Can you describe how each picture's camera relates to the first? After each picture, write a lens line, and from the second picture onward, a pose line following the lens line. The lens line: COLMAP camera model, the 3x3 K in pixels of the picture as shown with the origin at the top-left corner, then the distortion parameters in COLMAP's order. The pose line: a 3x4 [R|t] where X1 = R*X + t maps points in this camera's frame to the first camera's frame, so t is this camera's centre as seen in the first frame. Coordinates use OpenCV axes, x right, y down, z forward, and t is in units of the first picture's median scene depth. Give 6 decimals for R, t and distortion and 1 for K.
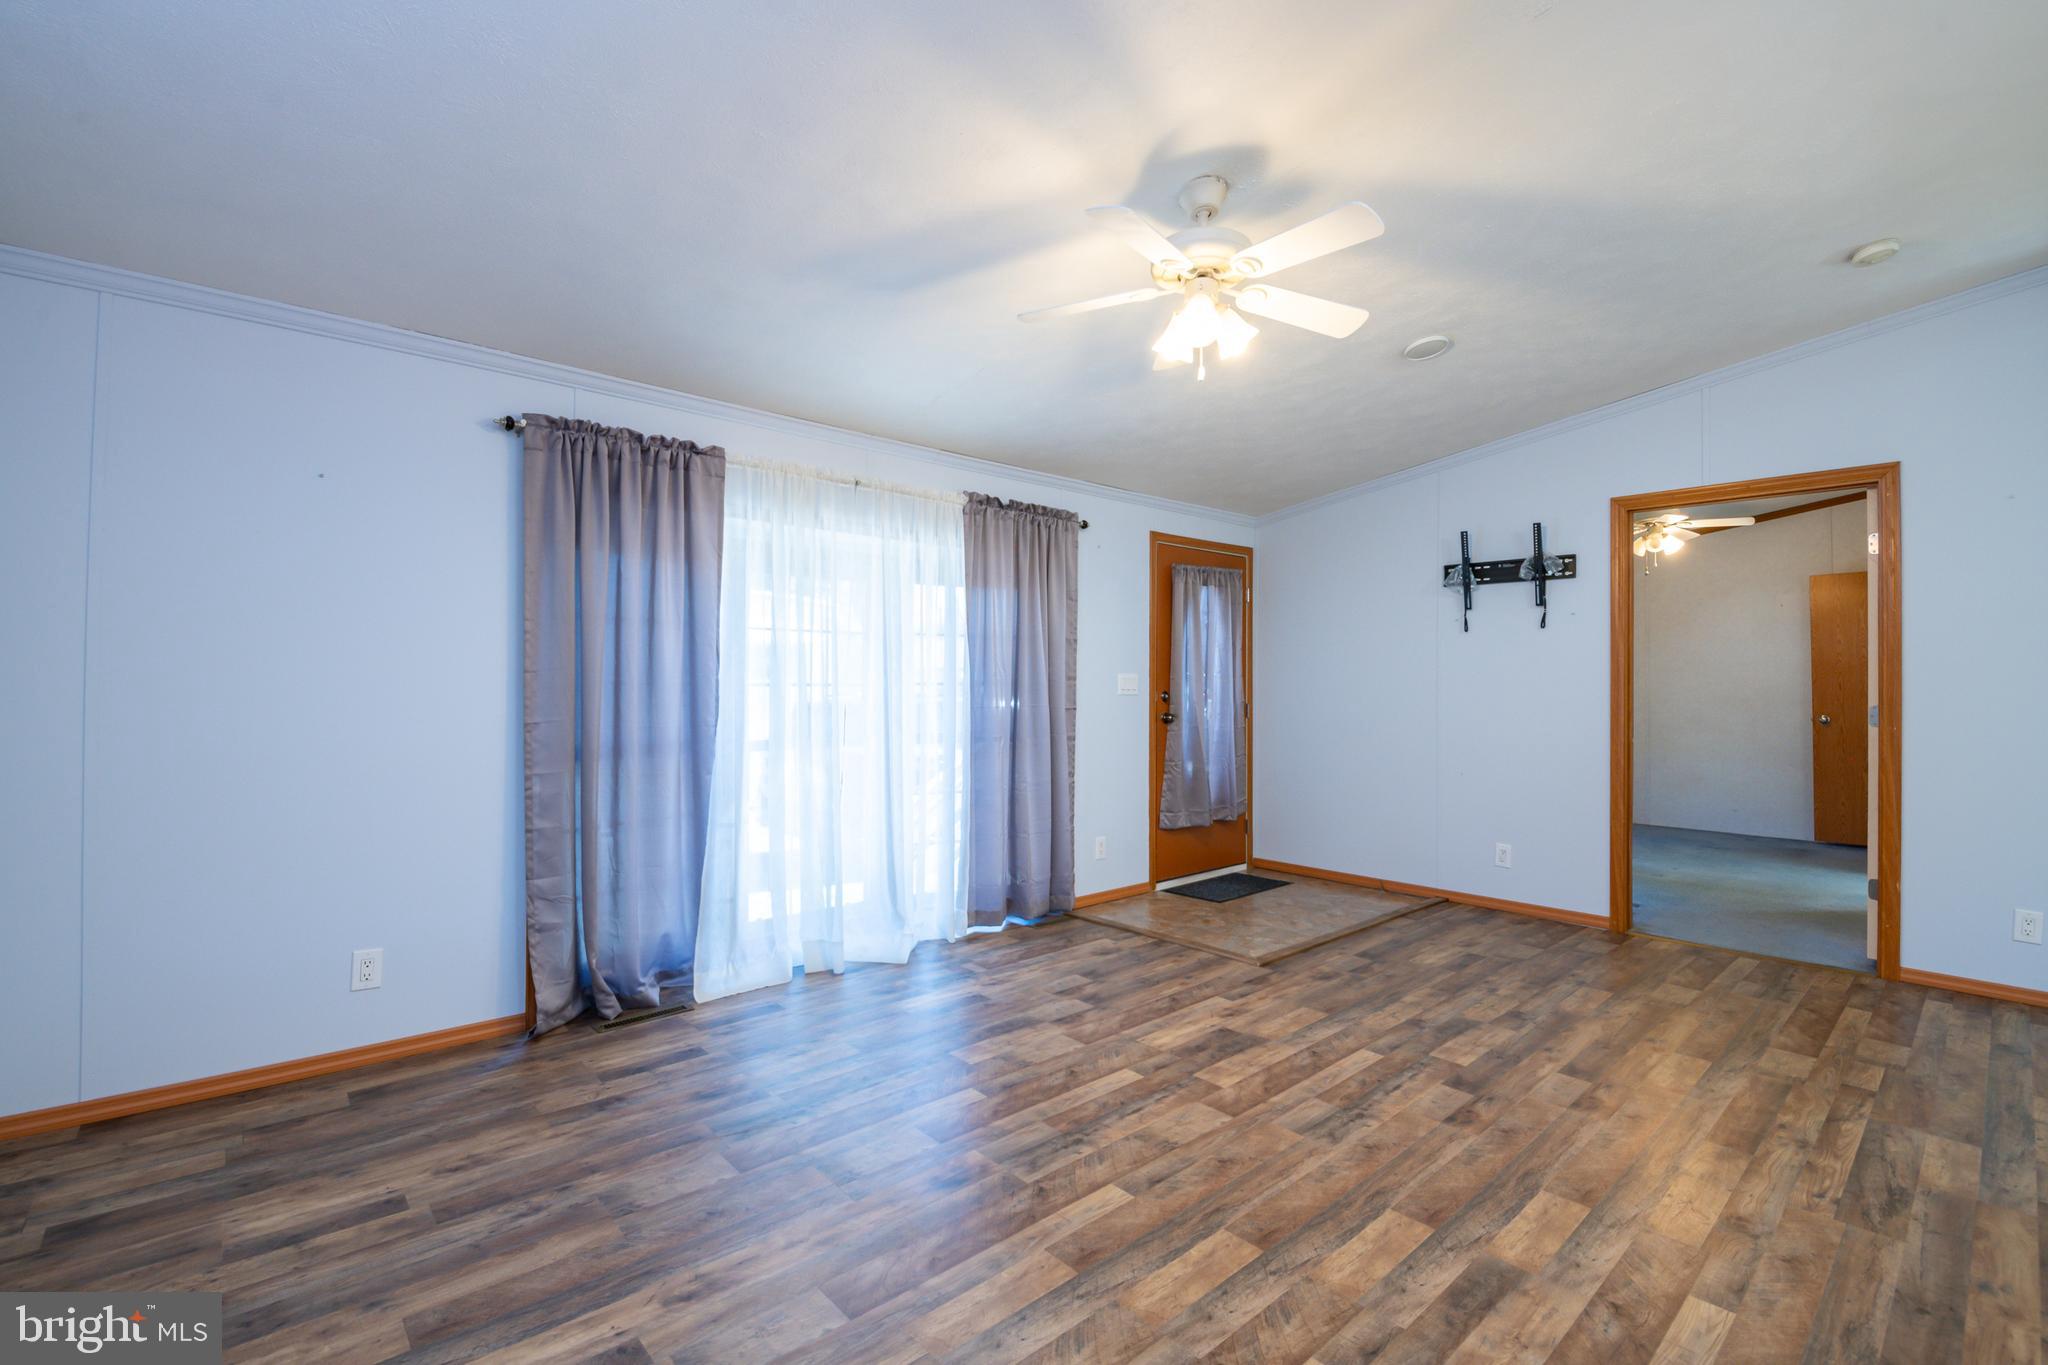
lens RADIAL K [[894.9, 0, 1021.9], [0, 894.9, 675.4], [0, 0, 1]] dist [-0.004128, -0.007925]
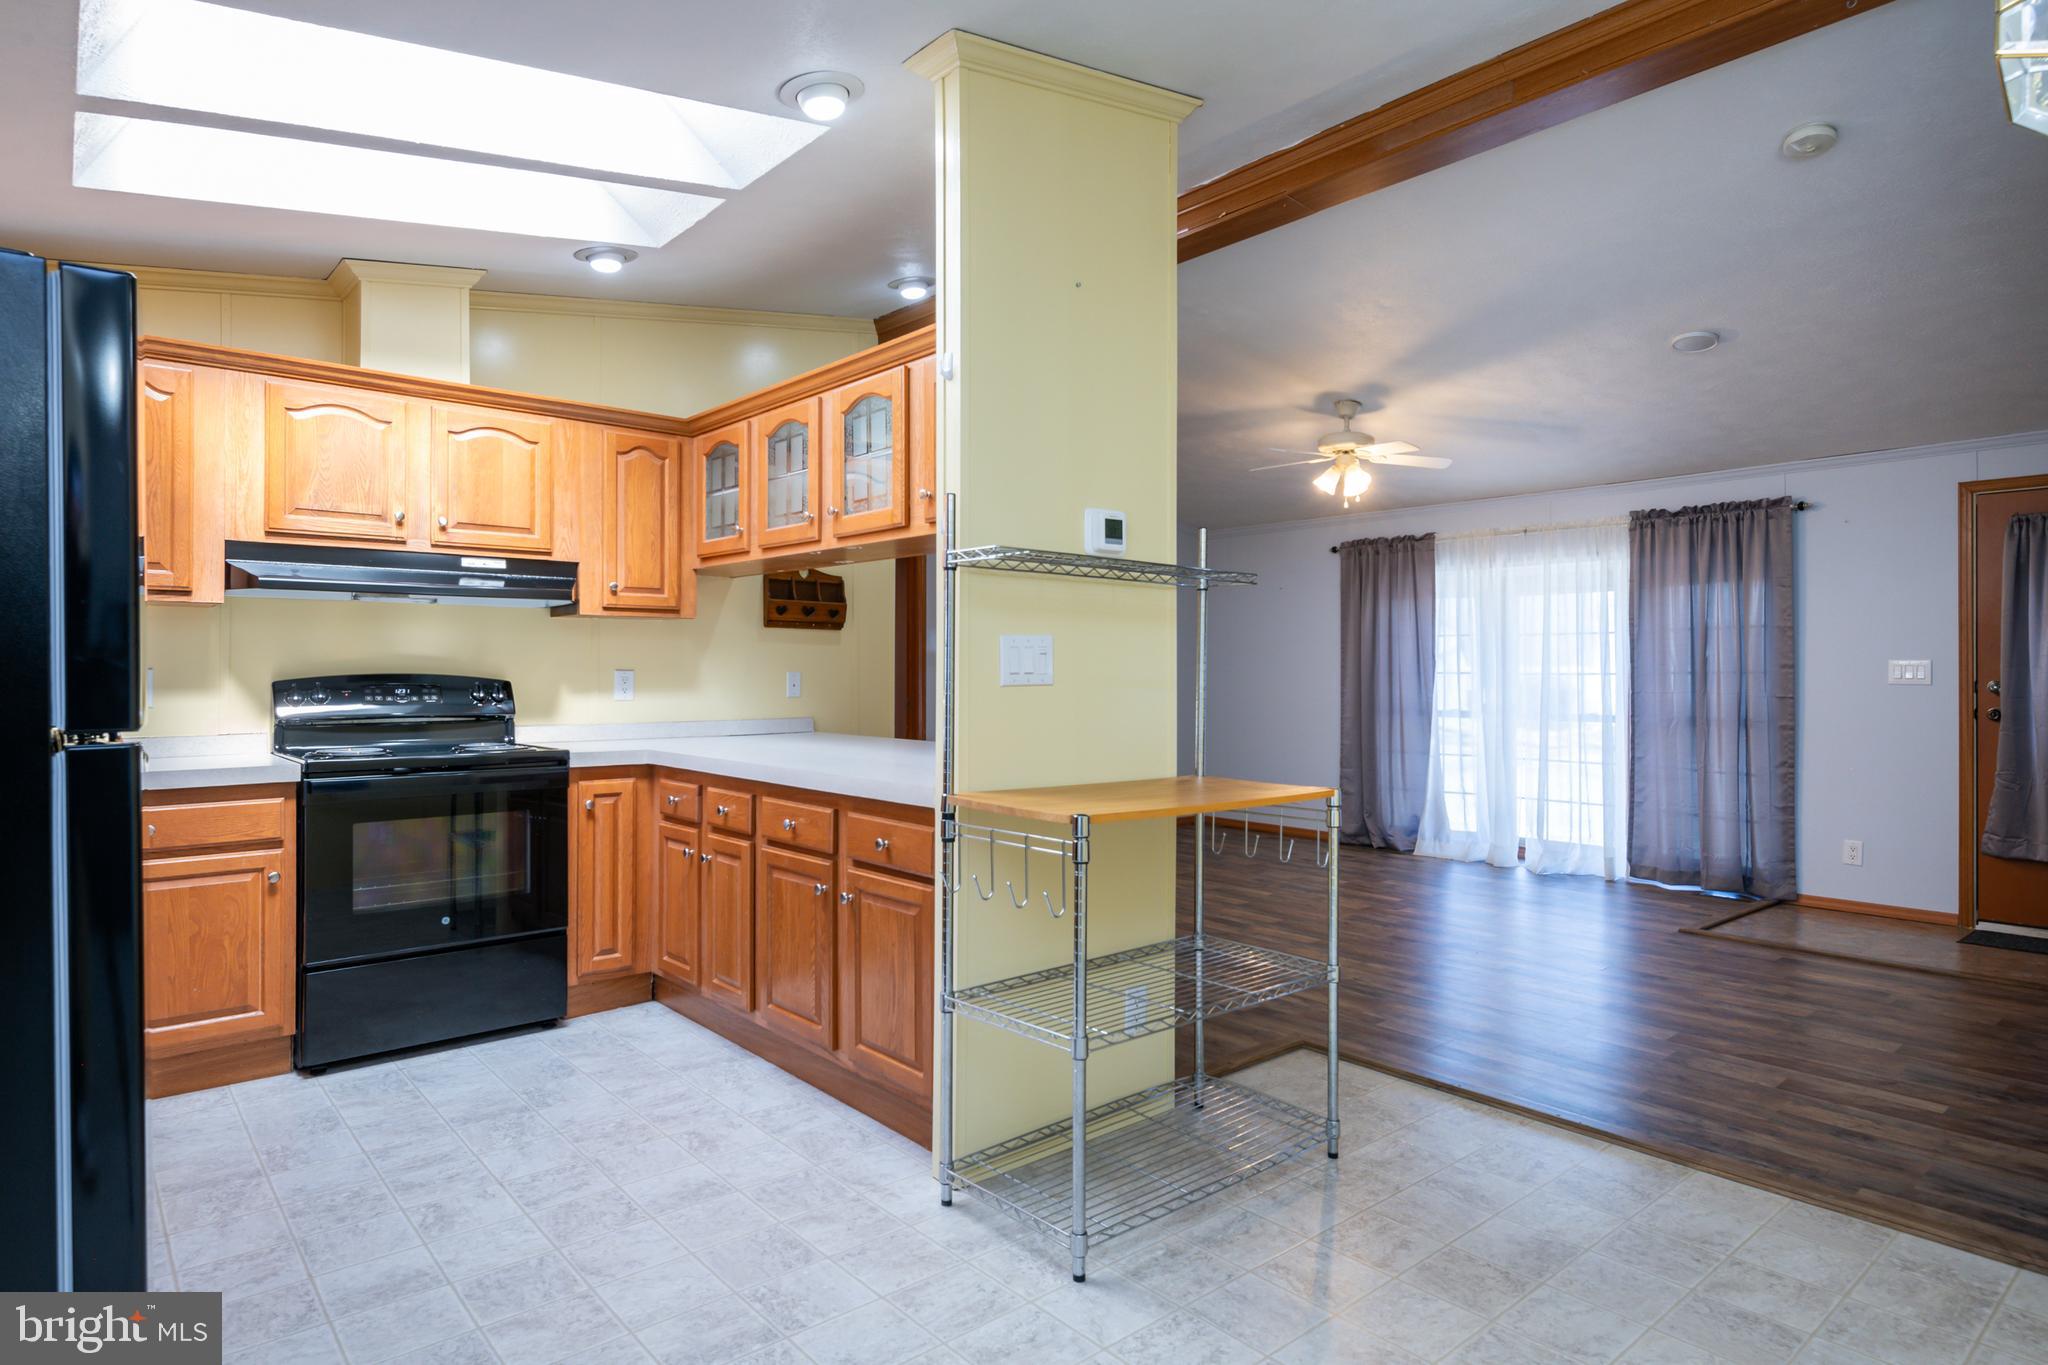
lens RADIAL K [[1131.0, 0, 1014.2], [0, 1131.0, 663.5], [0, 0, 1]] dist [-0.005659, -0.001107]
pose [[-0.015775, -0.014986, -0.999763, 1.980337], [0.004977, 0.999874, -0.015066, 0.022395], [0.999863, -0.005213, -0.015698, 0.266941]]
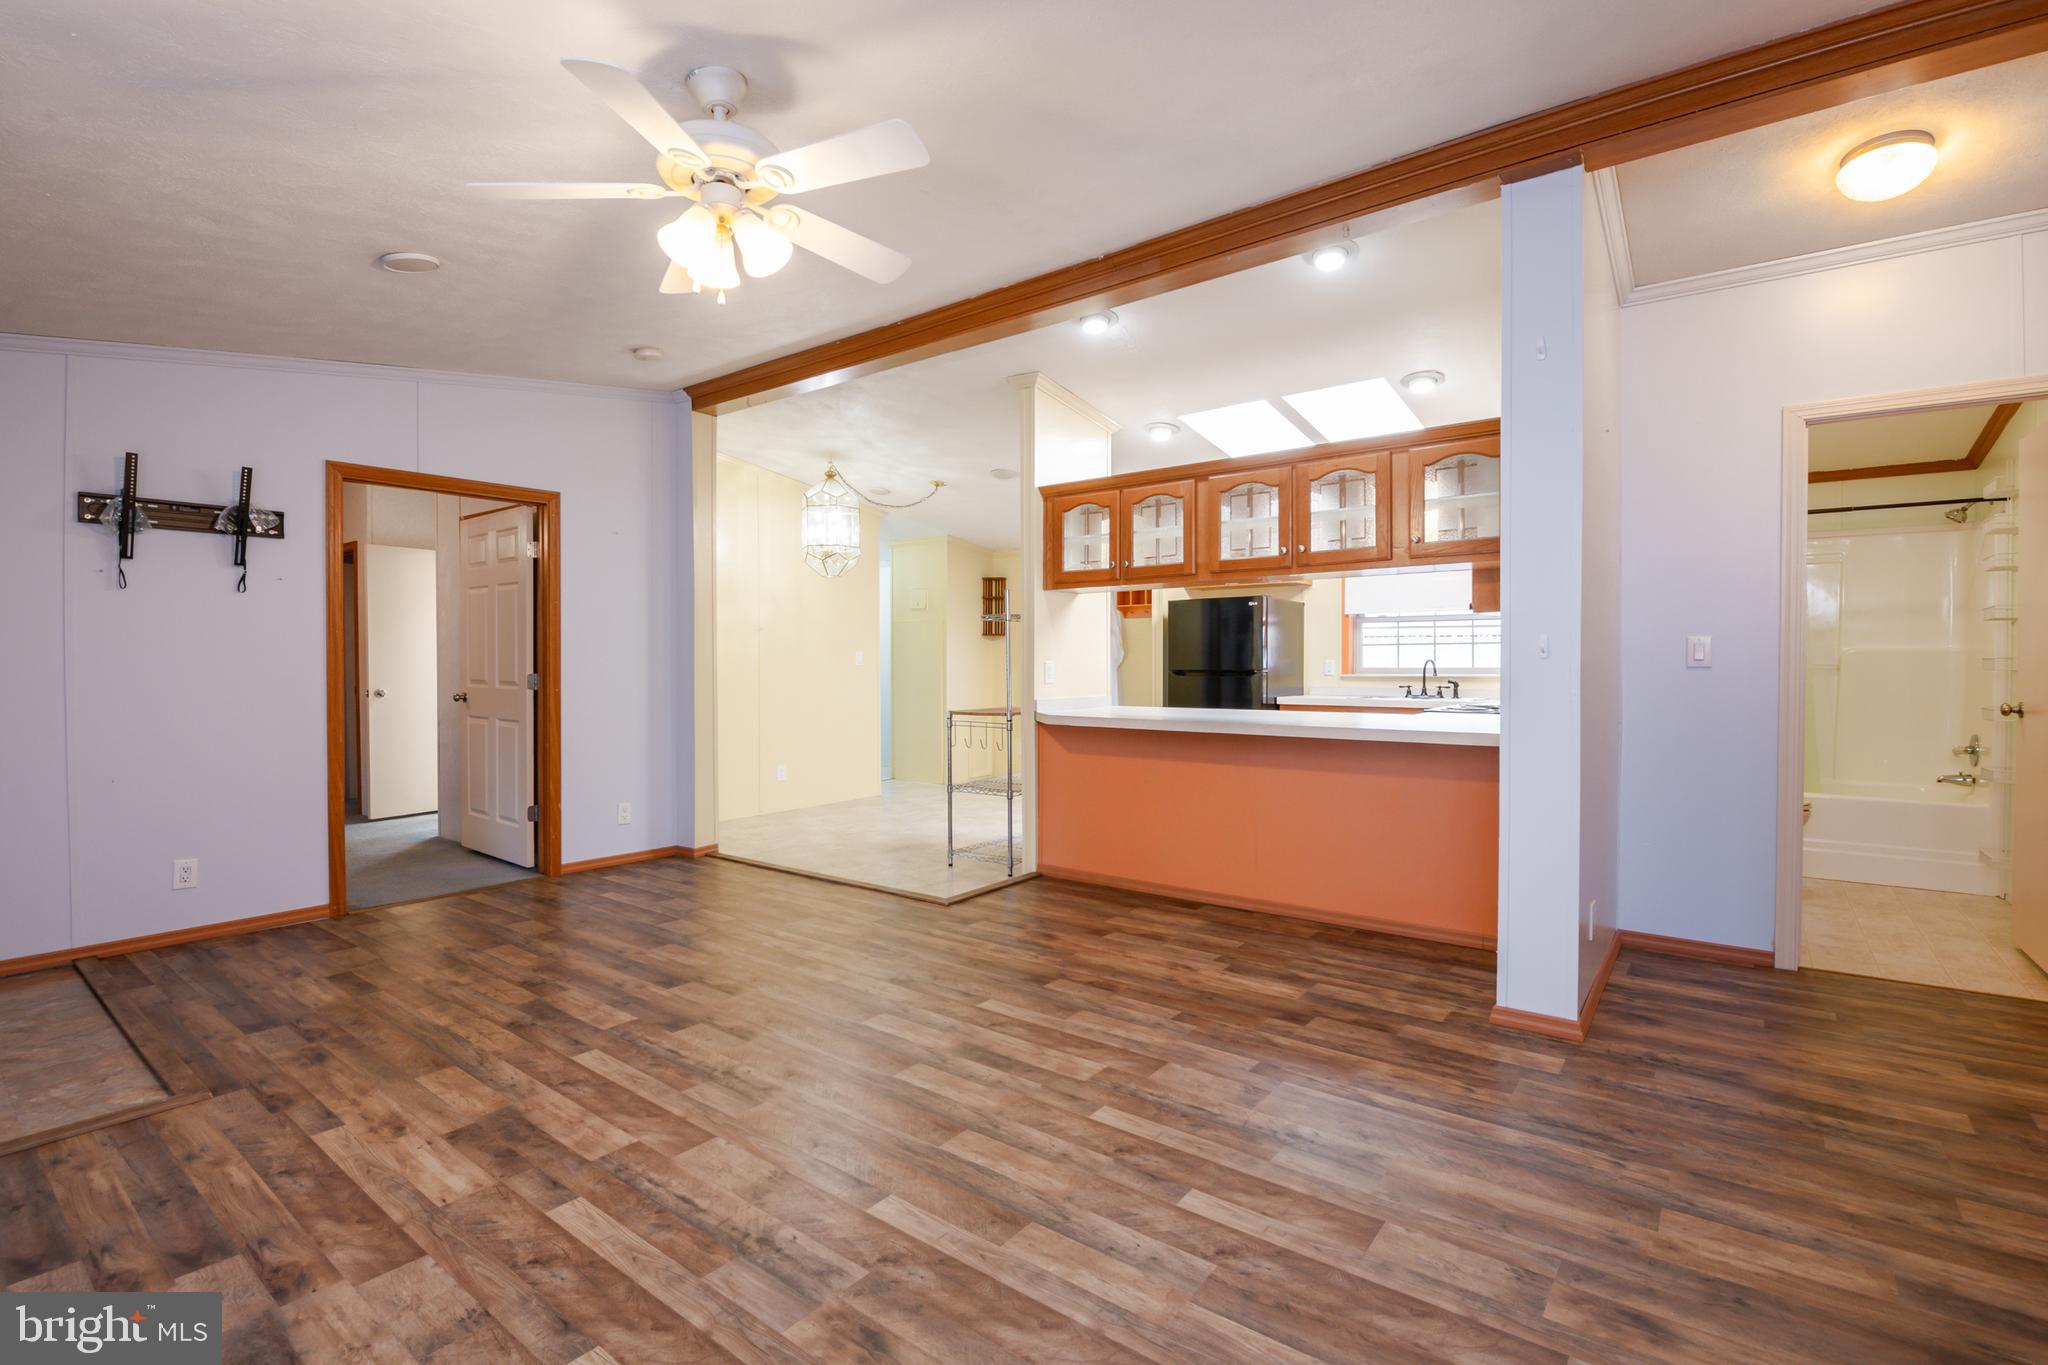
lens RADIAL K [[927.0, 0, 1022.3], [0, 927.0, 661.3], [0, 0, 1]] dist [-0.004945, -0.010068]
pose [[-0.180658, -0.008652, 0.983508, -0.542154], [-0.006033, 0.999952, 0.007688, 0.023697], [-0.983527, -0.004545, -0.180702, 0.693063]]
